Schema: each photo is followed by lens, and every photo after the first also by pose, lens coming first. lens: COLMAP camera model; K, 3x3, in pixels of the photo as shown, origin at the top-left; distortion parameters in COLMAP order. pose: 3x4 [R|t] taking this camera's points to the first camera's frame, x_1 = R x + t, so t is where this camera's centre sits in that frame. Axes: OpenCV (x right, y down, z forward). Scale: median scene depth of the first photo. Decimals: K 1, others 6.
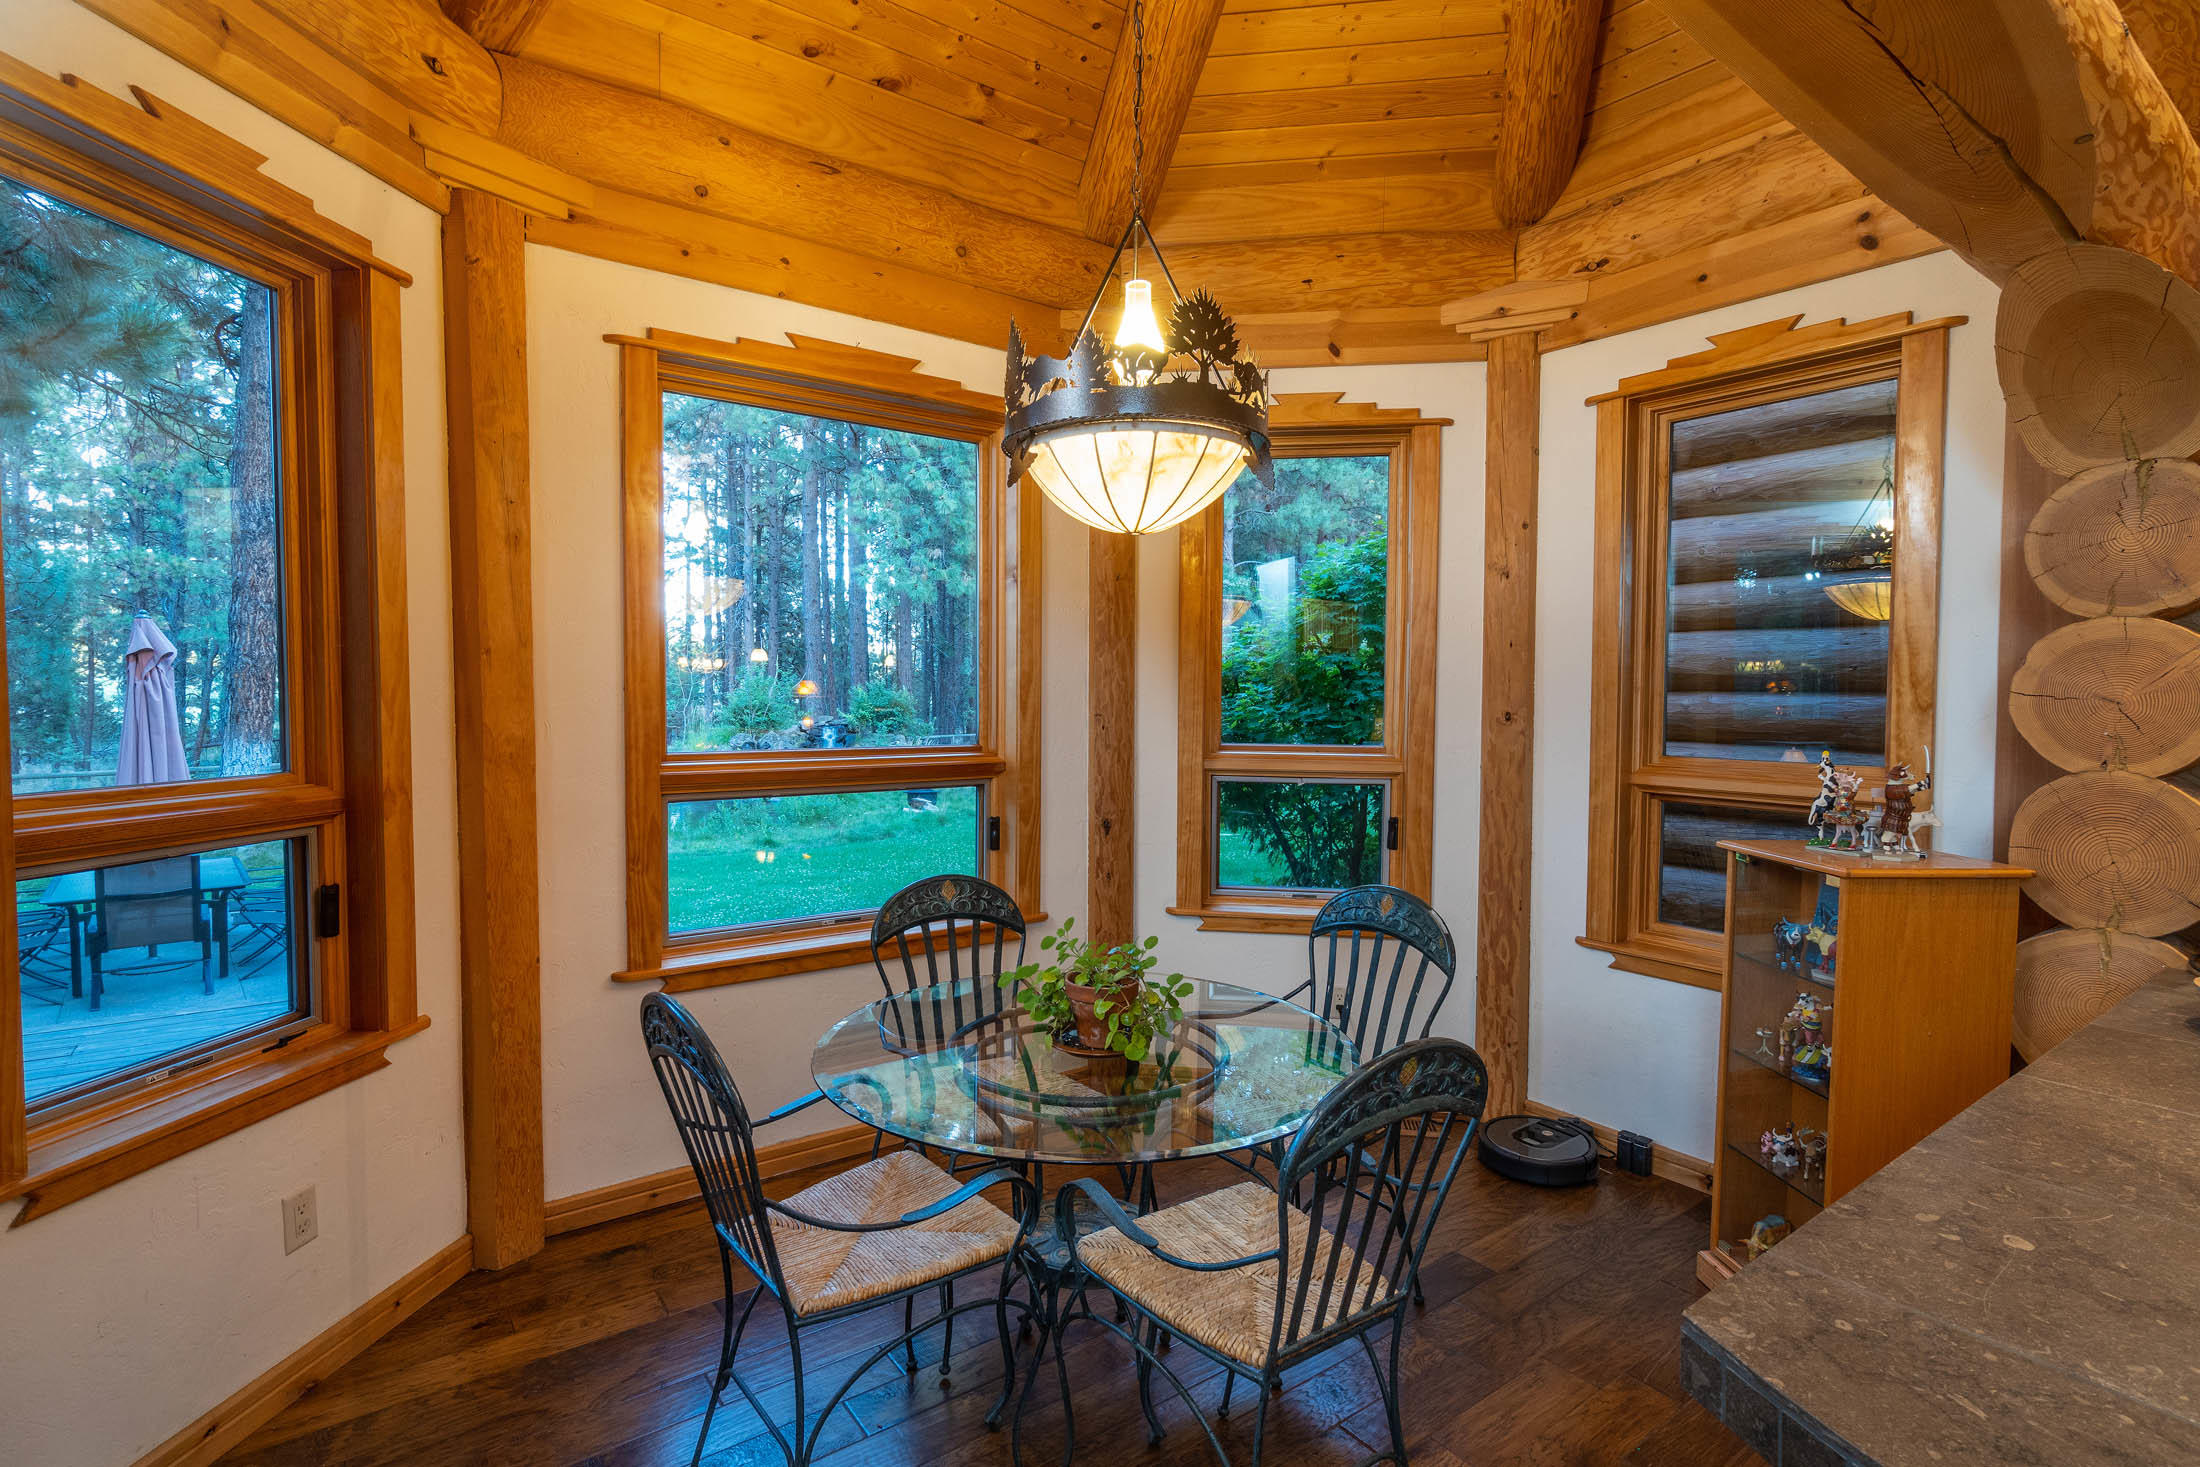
lens RADIAL K [[1045.7, 0, 1100.0], [0, 1045.7, 733.5], [0, 0, 1]] dist [-0.001001, 0.001587]
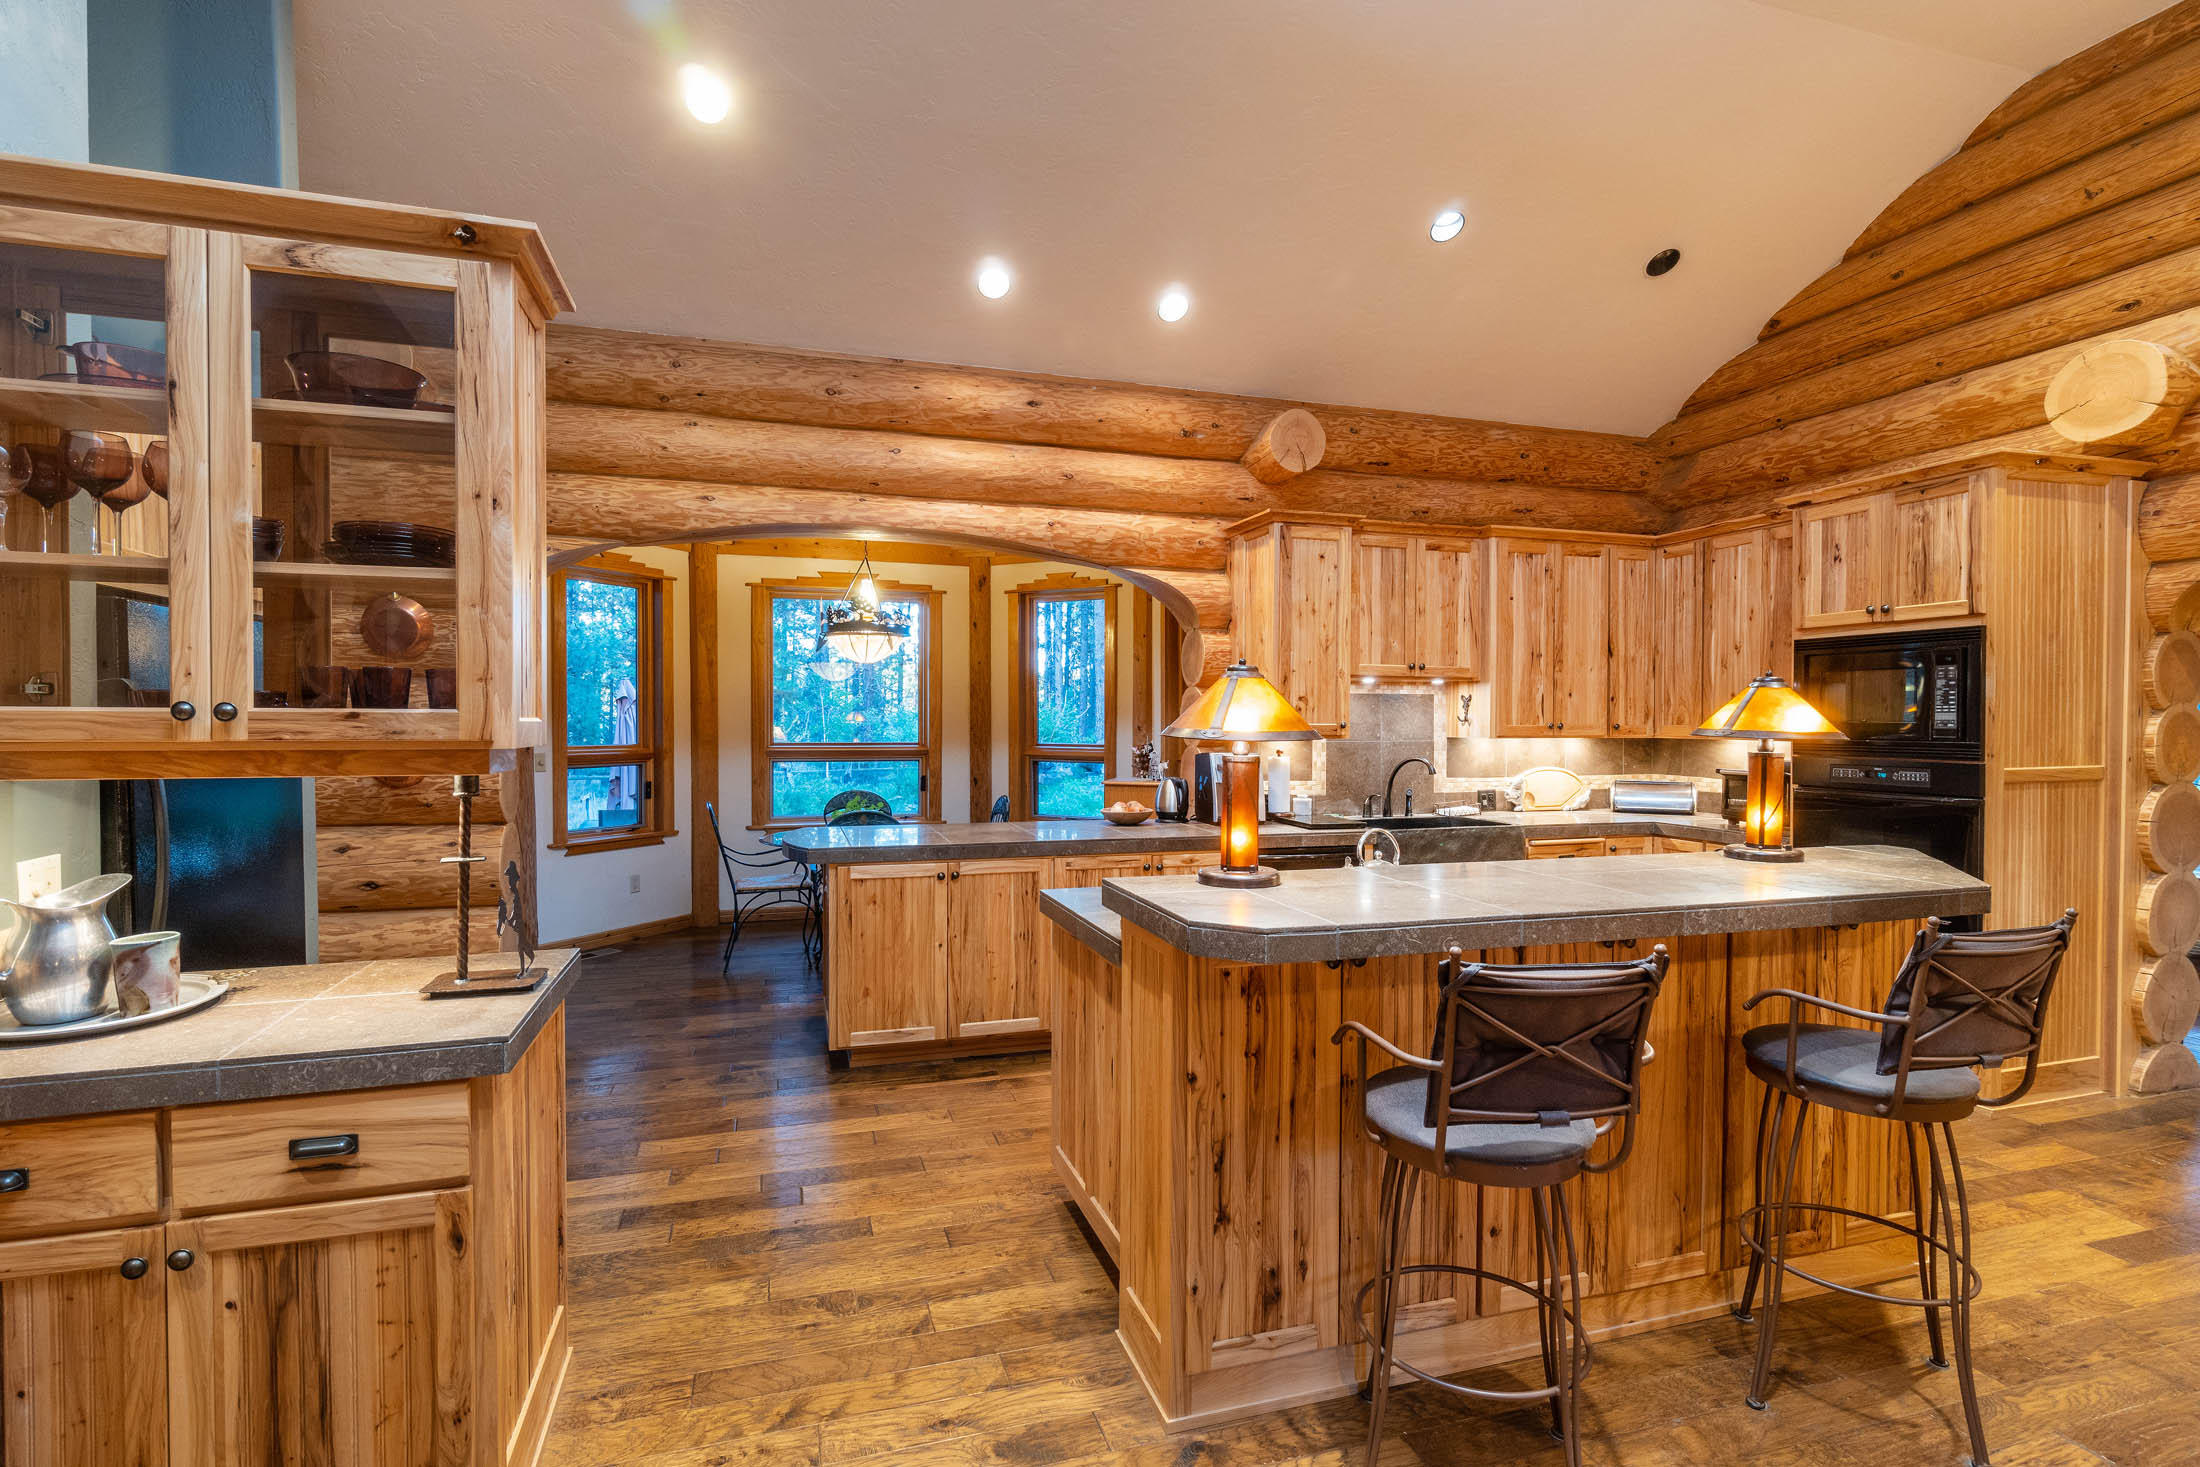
lens RADIAL K [[1045.7, 0, 1100.0], [0, 1045.7, 733.5], [0, 0, 1]] dist [-0.001001, 0.001587]
pose [[0.945419, -0.000654, -0.325856, 1.348260], [-0.008182, 0.999635, -0.025744, 0.065312], [0.325754, 0.027005, 0.945069, -1.306662]]
